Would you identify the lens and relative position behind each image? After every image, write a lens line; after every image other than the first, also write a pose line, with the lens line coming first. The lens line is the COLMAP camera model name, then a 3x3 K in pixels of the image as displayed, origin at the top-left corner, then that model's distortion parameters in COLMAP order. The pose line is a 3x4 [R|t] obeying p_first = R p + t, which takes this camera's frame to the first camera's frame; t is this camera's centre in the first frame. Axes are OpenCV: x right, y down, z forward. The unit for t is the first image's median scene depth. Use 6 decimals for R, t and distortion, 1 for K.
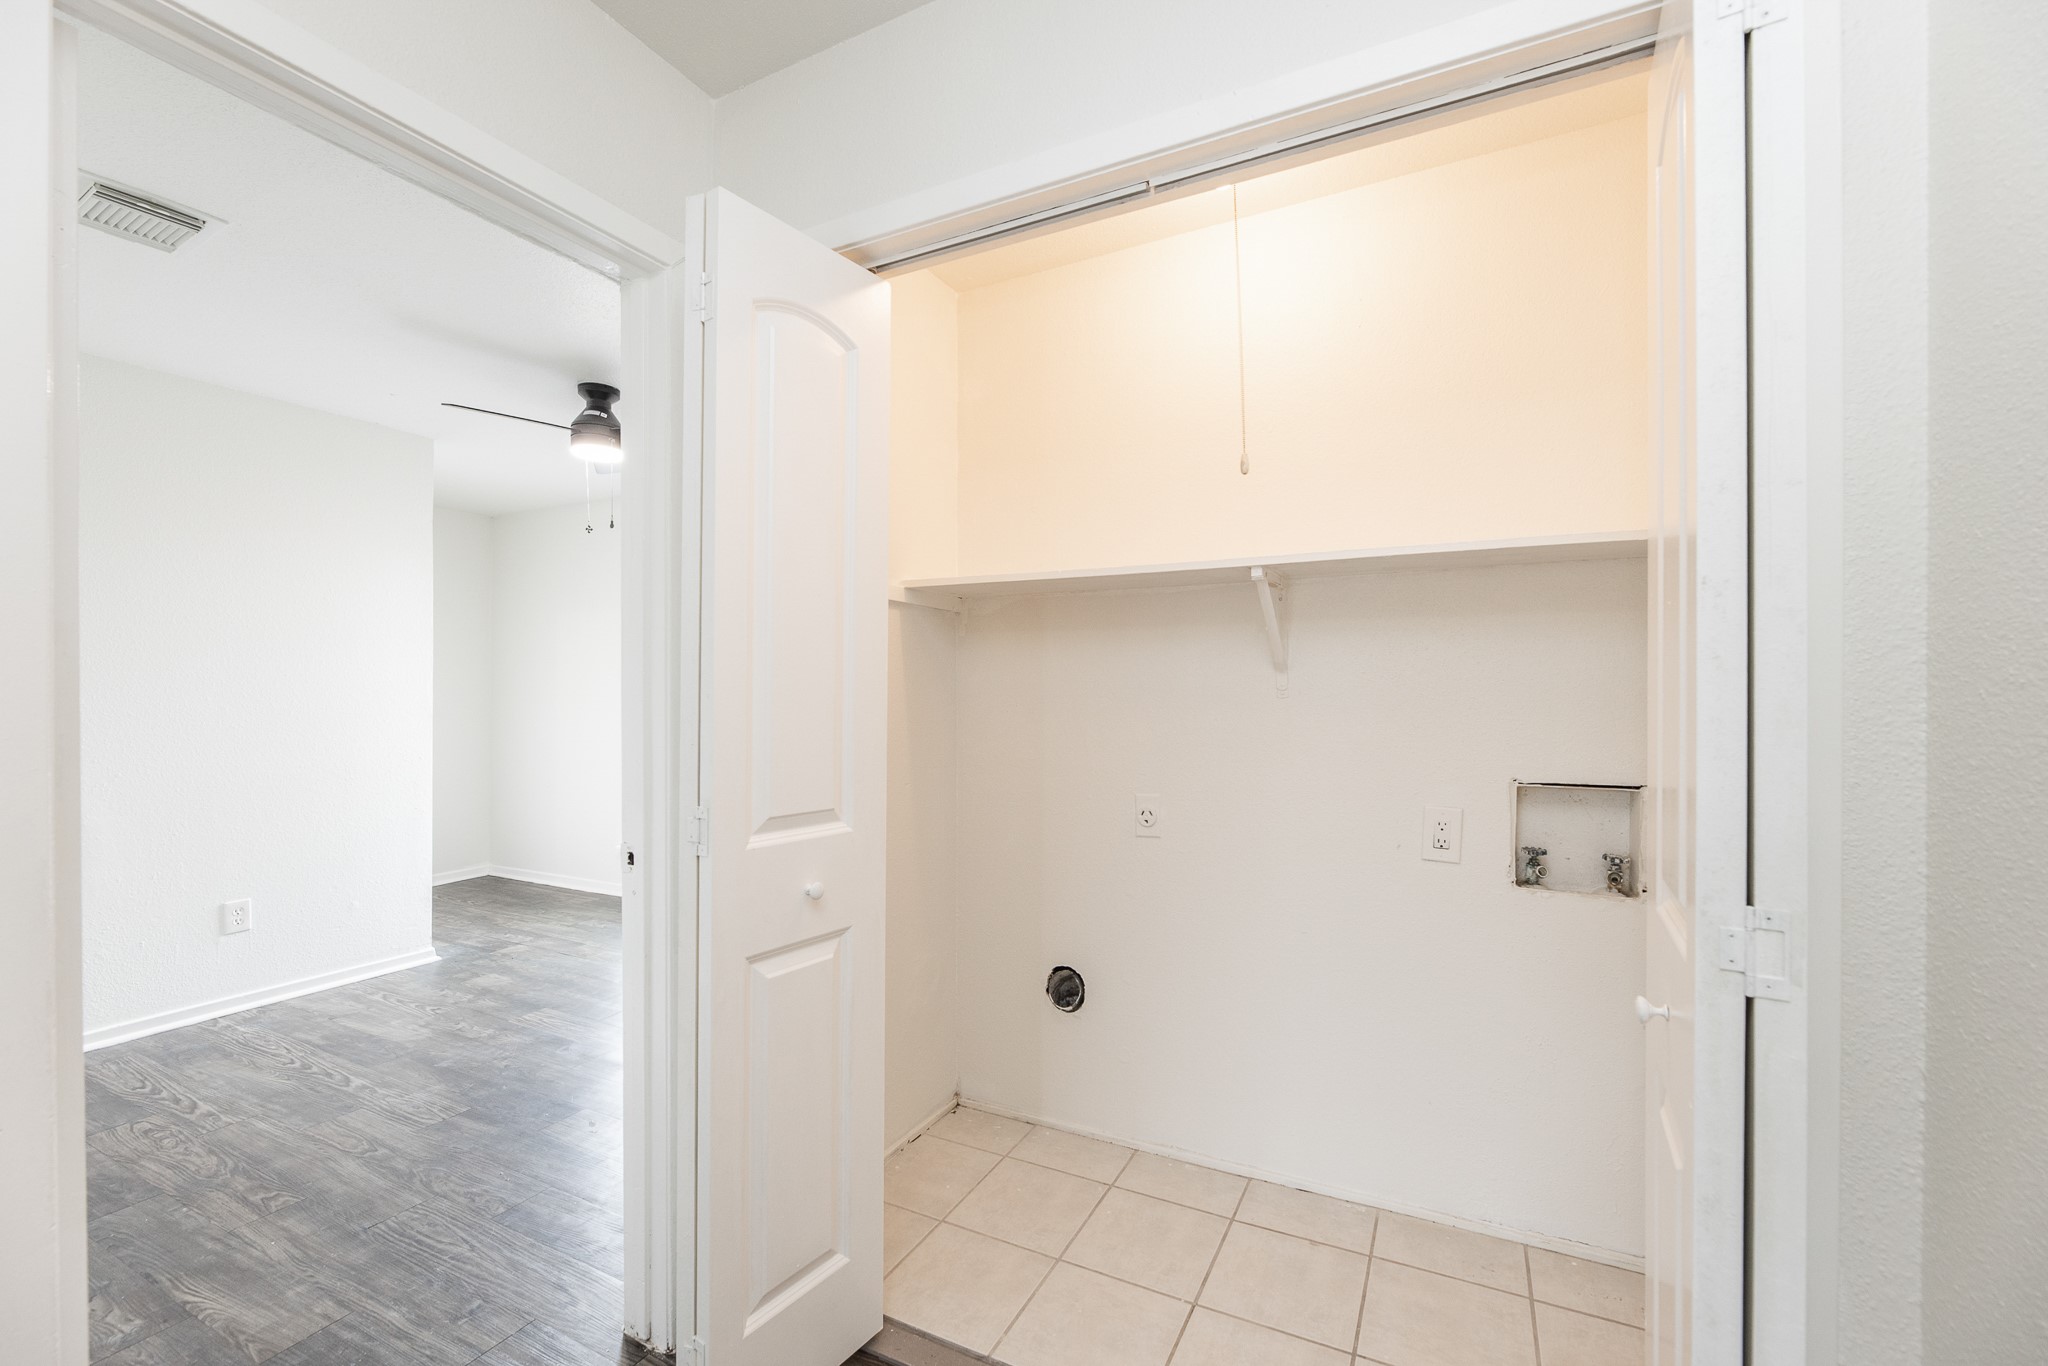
lens RADIAL K [[824.2, 0, 1036.4], [0, 824.2, 702.2], [0, 0, 1]] dist [-0.003526, 0.000204]
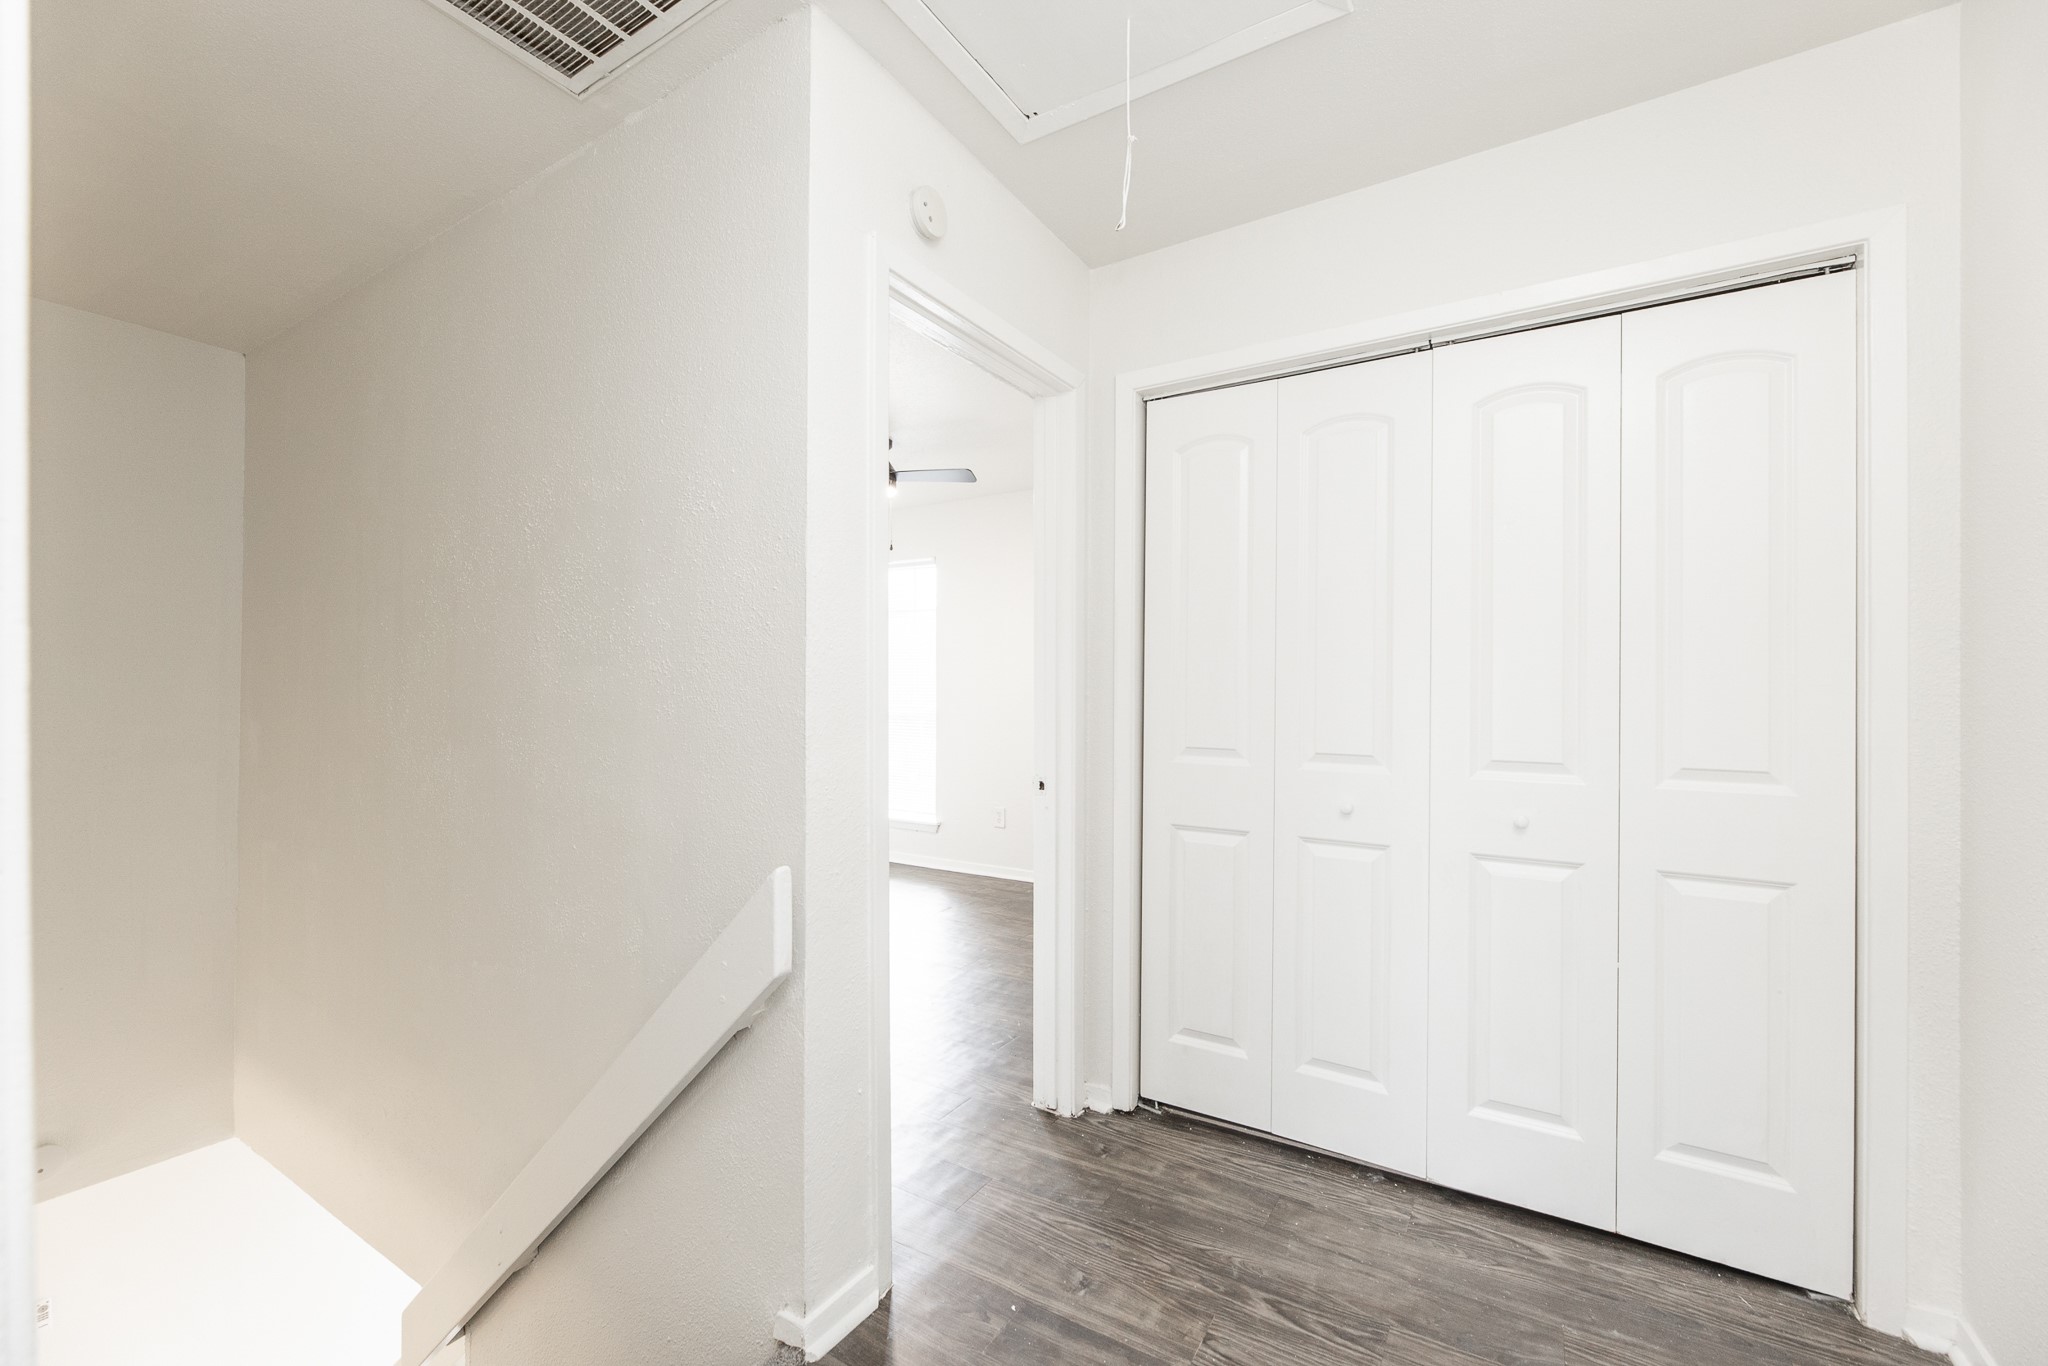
lens RADIAL K [[824.2, 0, 1027.4], [0, 824.2, 691.3], [0, 0, 1]] dist [-0.003526, 0.000204]
pose [[0.996042, -0.001241, -0.088879, -0.232066], [0.000984, 0.999995, -0.002945, 0.014388], [0.088882, 0.002846, 0.996038, -0.289081]]
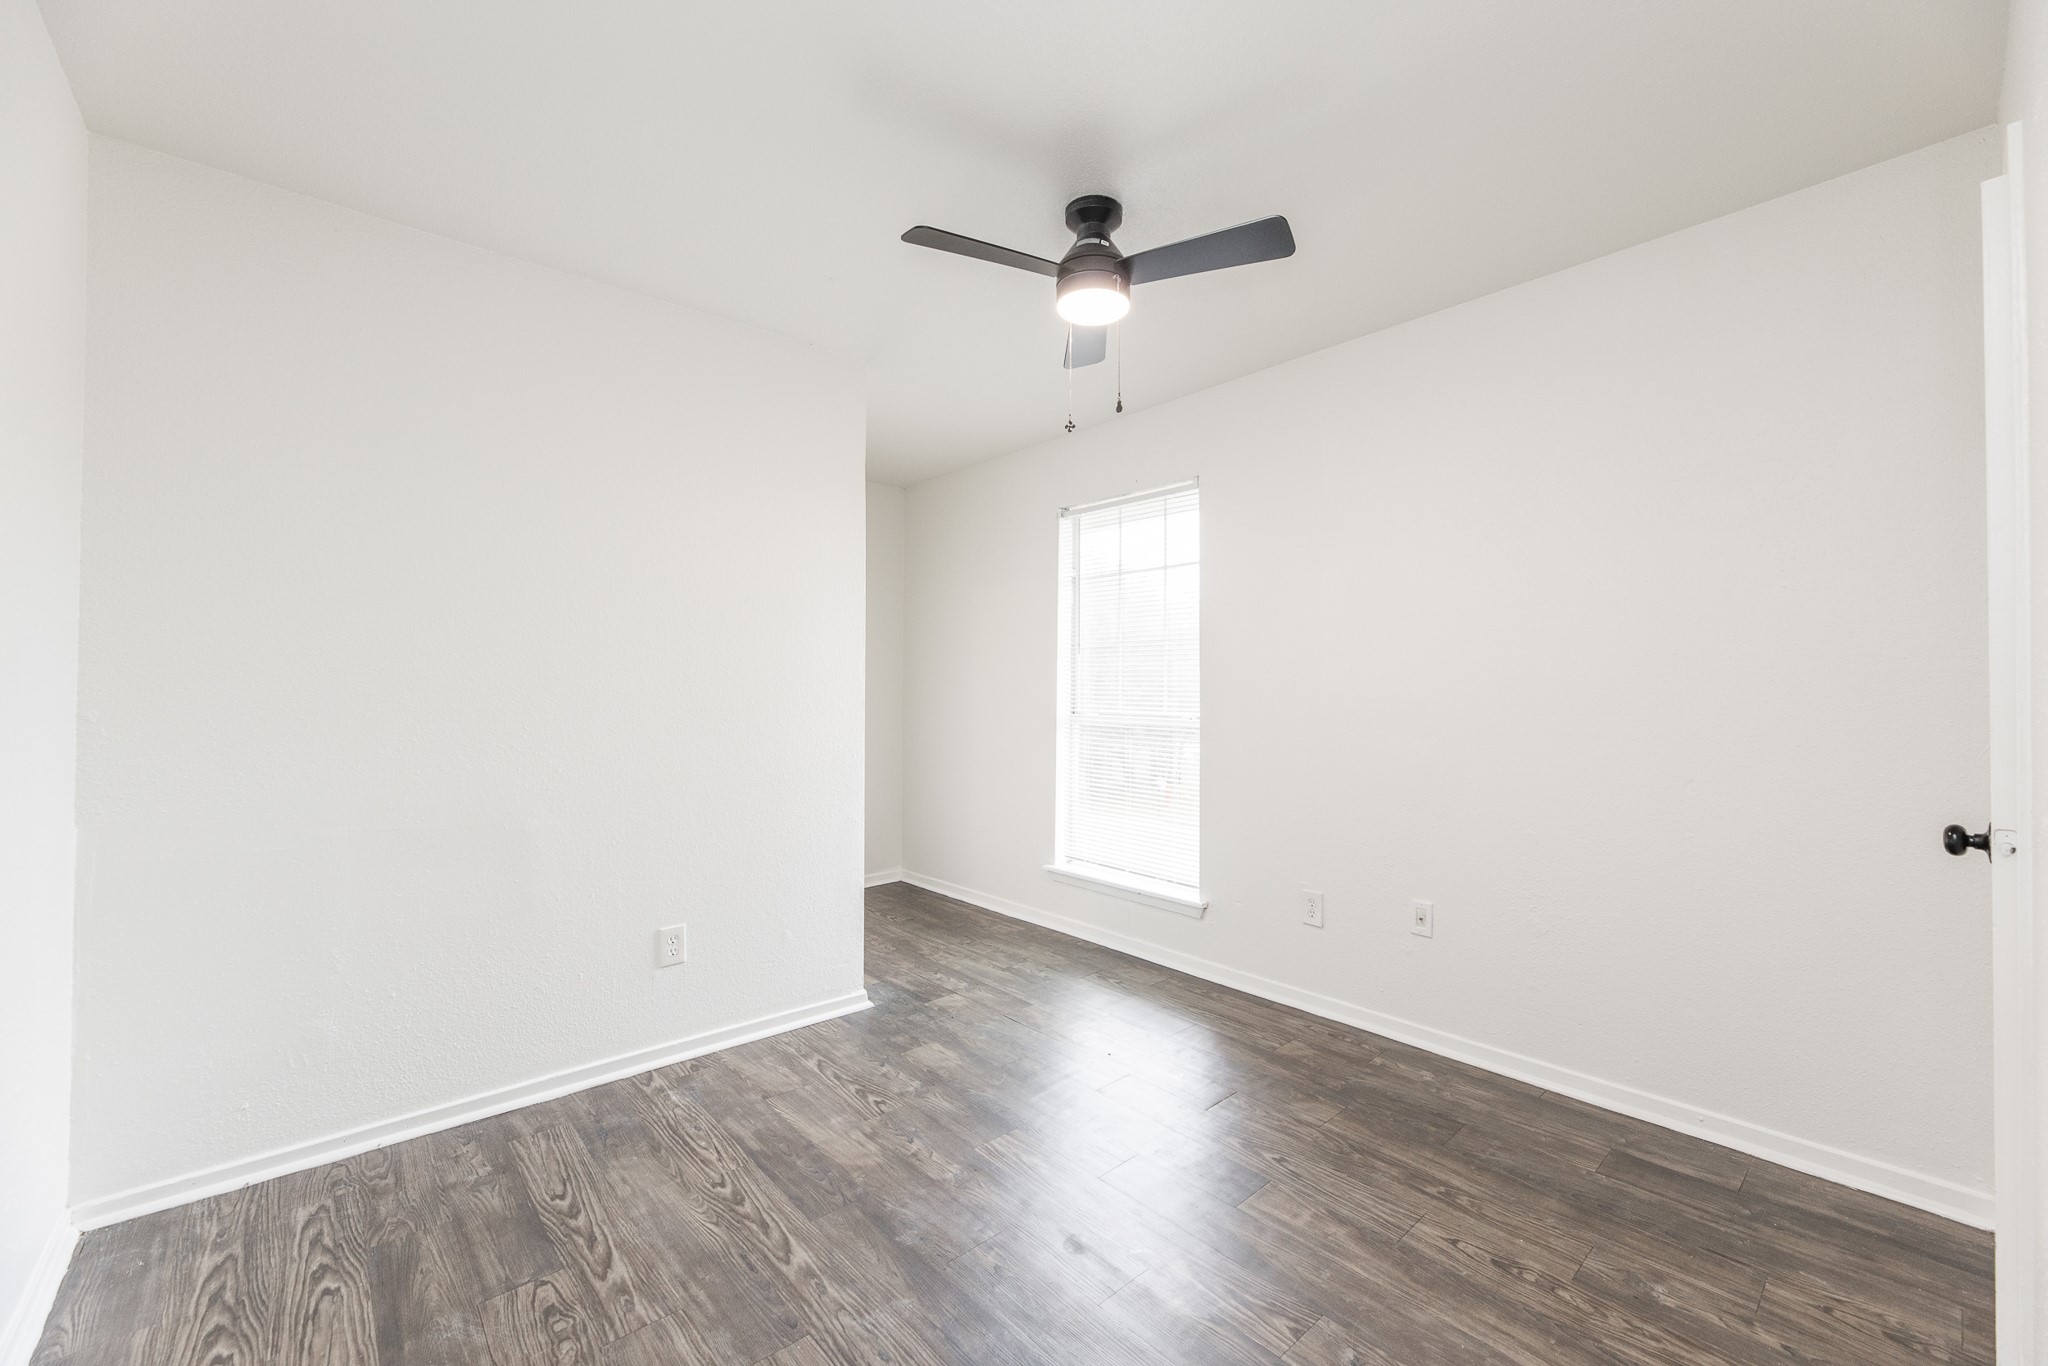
lens RADIAL K [[824.2, 0, 1031.0], [0, 824.2, 682.4], [0, 0, 1]] dist [-0.003526, 0.000204]
pose [[0.925837, -0.006061, -0.377873, -0.399812], [0.000296, 0.999883, -0.015313, 0.014008], [0.377922, 0.014065, 0.925731, 0.449964]]
